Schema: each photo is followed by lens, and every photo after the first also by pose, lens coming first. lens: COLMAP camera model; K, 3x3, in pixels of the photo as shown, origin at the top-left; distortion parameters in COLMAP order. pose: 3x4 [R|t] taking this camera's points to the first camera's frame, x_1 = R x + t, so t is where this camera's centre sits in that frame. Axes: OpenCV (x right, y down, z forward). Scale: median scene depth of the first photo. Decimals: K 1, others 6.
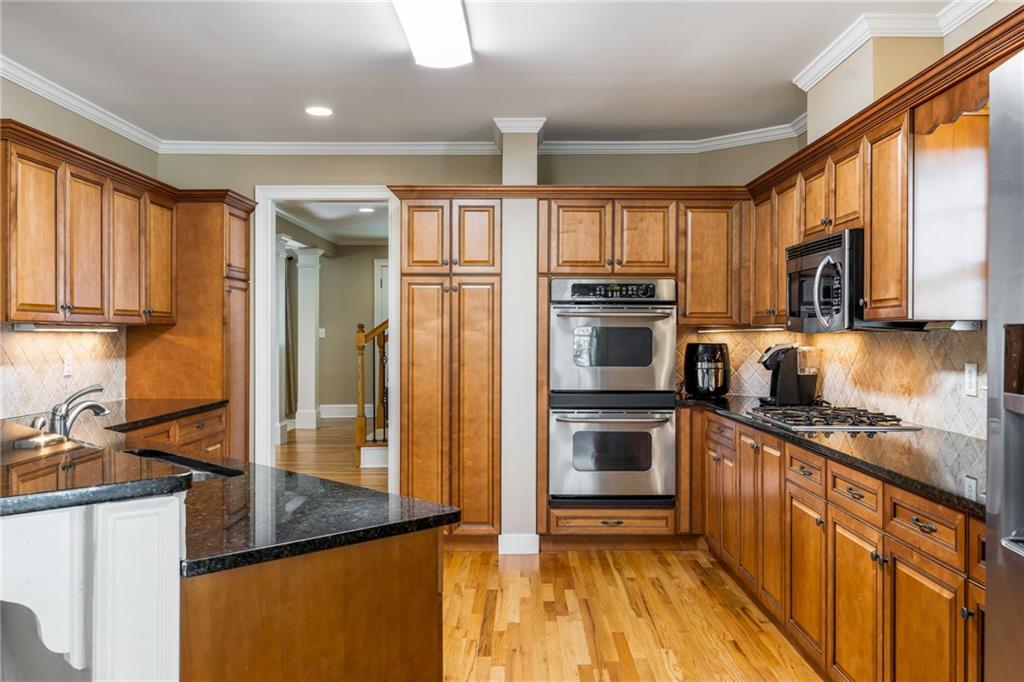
lens RADIAL K [[855.2, 0, 511.9], [0, 855.2, 336.8], [0, 0, 1]] dist [-0.012717, 0.012814]
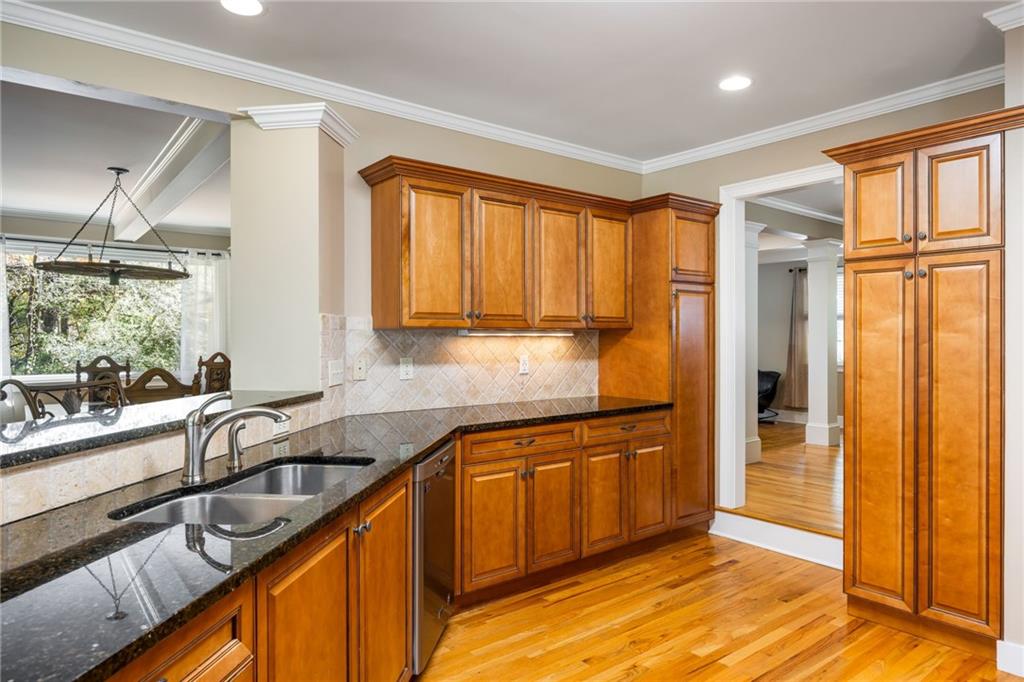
lens RADIAL K [[625.6, 0, 513.0], [0, 625.6, 337.9], [0, 0, 1]] dist [0.000471, -0.004370]
pose [[0.625865, -0.001625, -0.779930, 0.126972], [0.001036, 0.999999, -0.001252, -0.002166], [0.779931, -0.000024, 0.625865, 0.403885]]
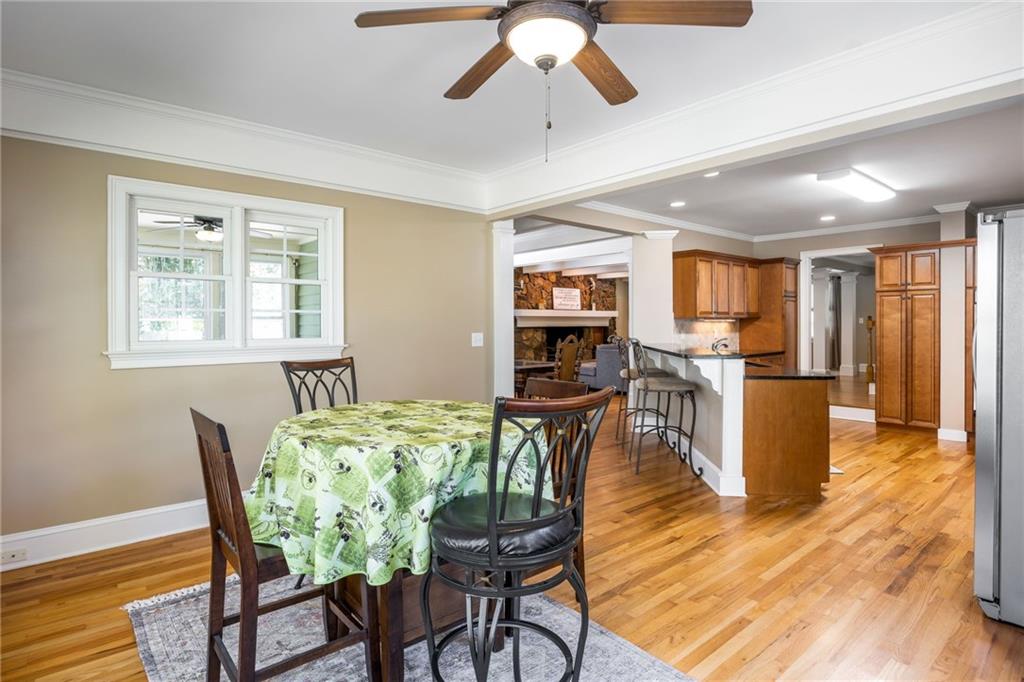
lens RADIAL K [[532.6, 0, 490.4], [0, 532.6, 323.9], [0, 0, 1]] dist [-0.003252, 0.000001]
pose [[0.640174, -0.001540, -0.768229, 0.250125], [0.001973, 0.999998, -0.000361, 0.001614], [0.768228, -0.001284, 0.640175, -0.495486]]
